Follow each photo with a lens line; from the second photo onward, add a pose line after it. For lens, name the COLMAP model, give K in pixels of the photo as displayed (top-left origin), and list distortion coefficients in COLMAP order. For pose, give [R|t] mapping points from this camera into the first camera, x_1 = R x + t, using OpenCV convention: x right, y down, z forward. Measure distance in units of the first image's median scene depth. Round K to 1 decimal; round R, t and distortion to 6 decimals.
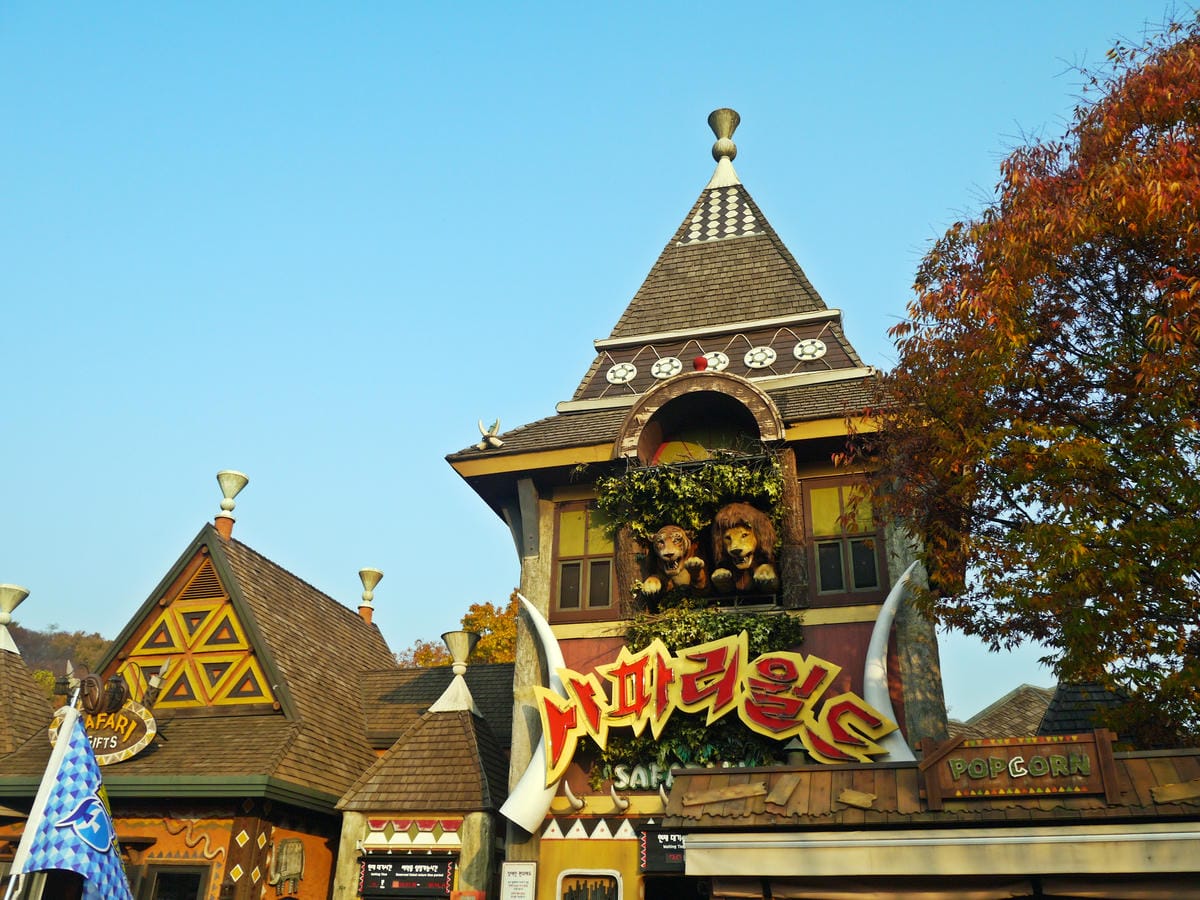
lens RADIAL K [[1010.4, 0, 600.0], [0, 1010.4, 450.0], [0, 0, 1]] dist [-0.049274, 0.009977]
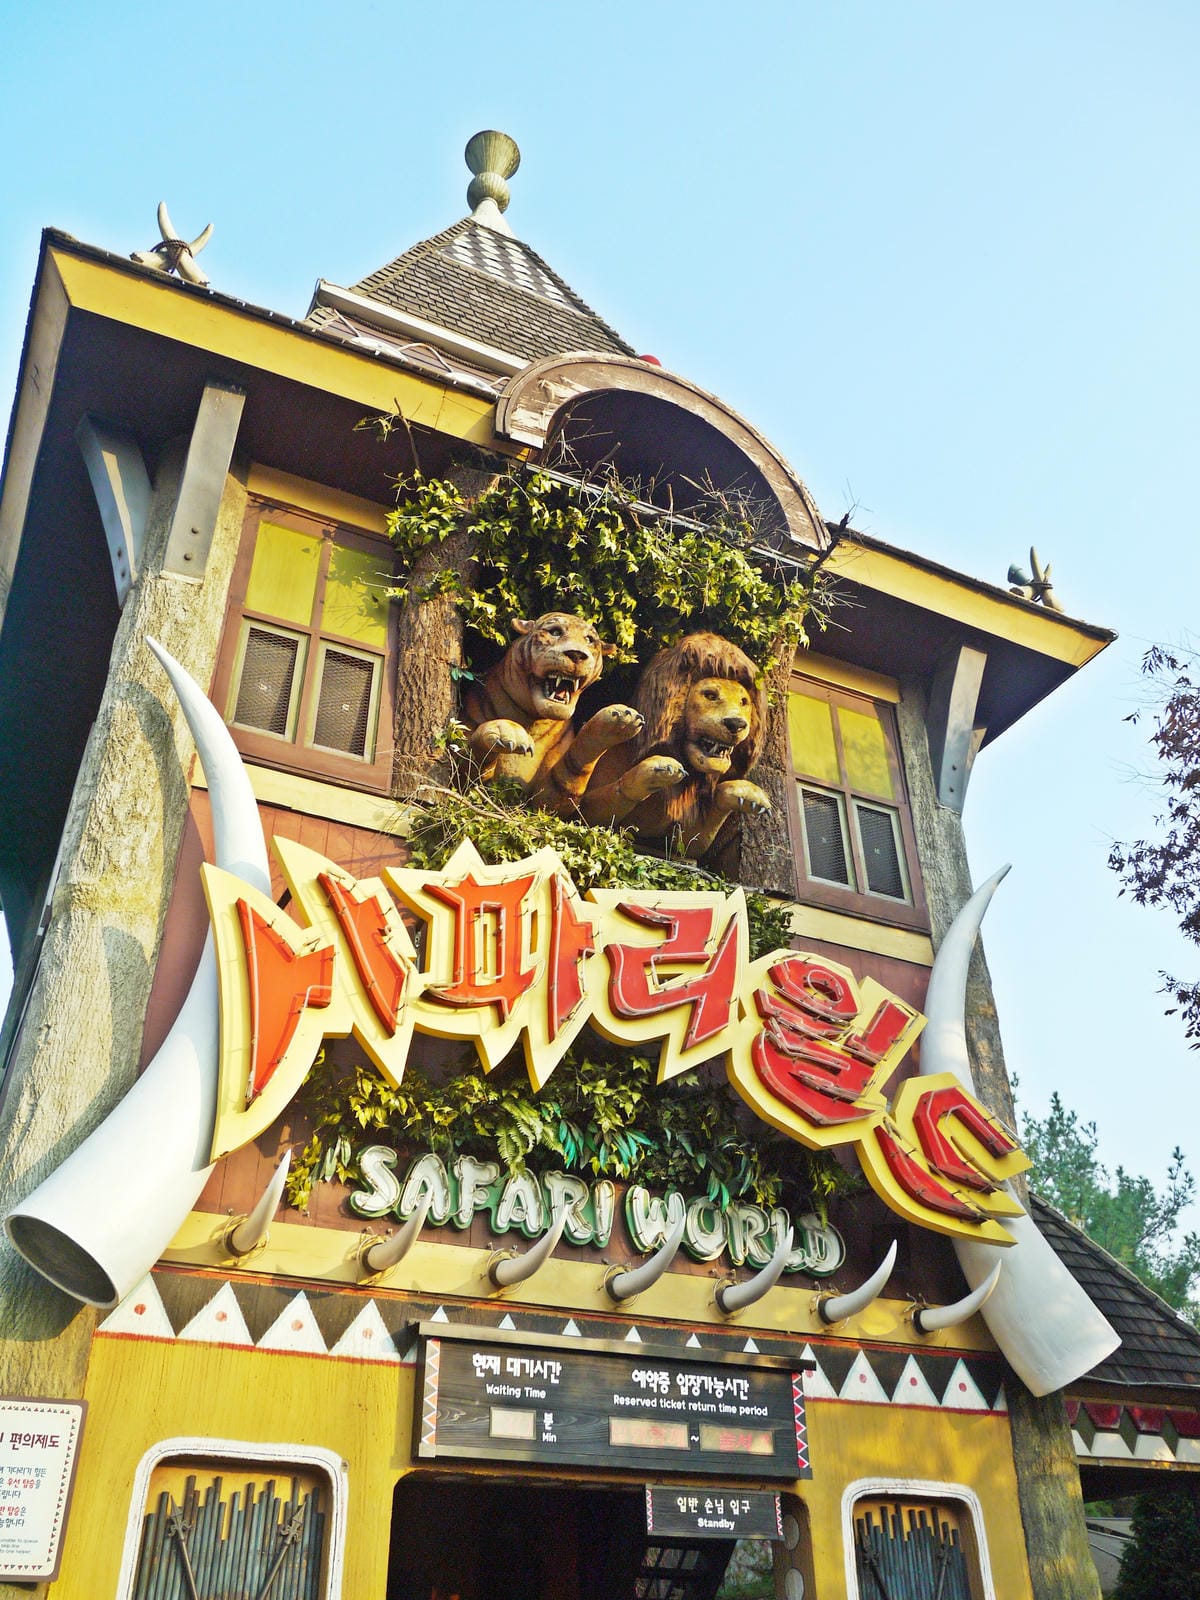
lens RADIAL K [[1347.2, 0, 600.0], [0, 1347.2, 800.0], [0, 0, 1]] dist [-0.049274, 0.009977]
pose [[0.731003, 0.353599, 0.583612, -0.245213], [-0.277863, 0.935394, -0.218699, 0.284627], [-0.623239, -0.002295, 0.782028, 0.590974]]
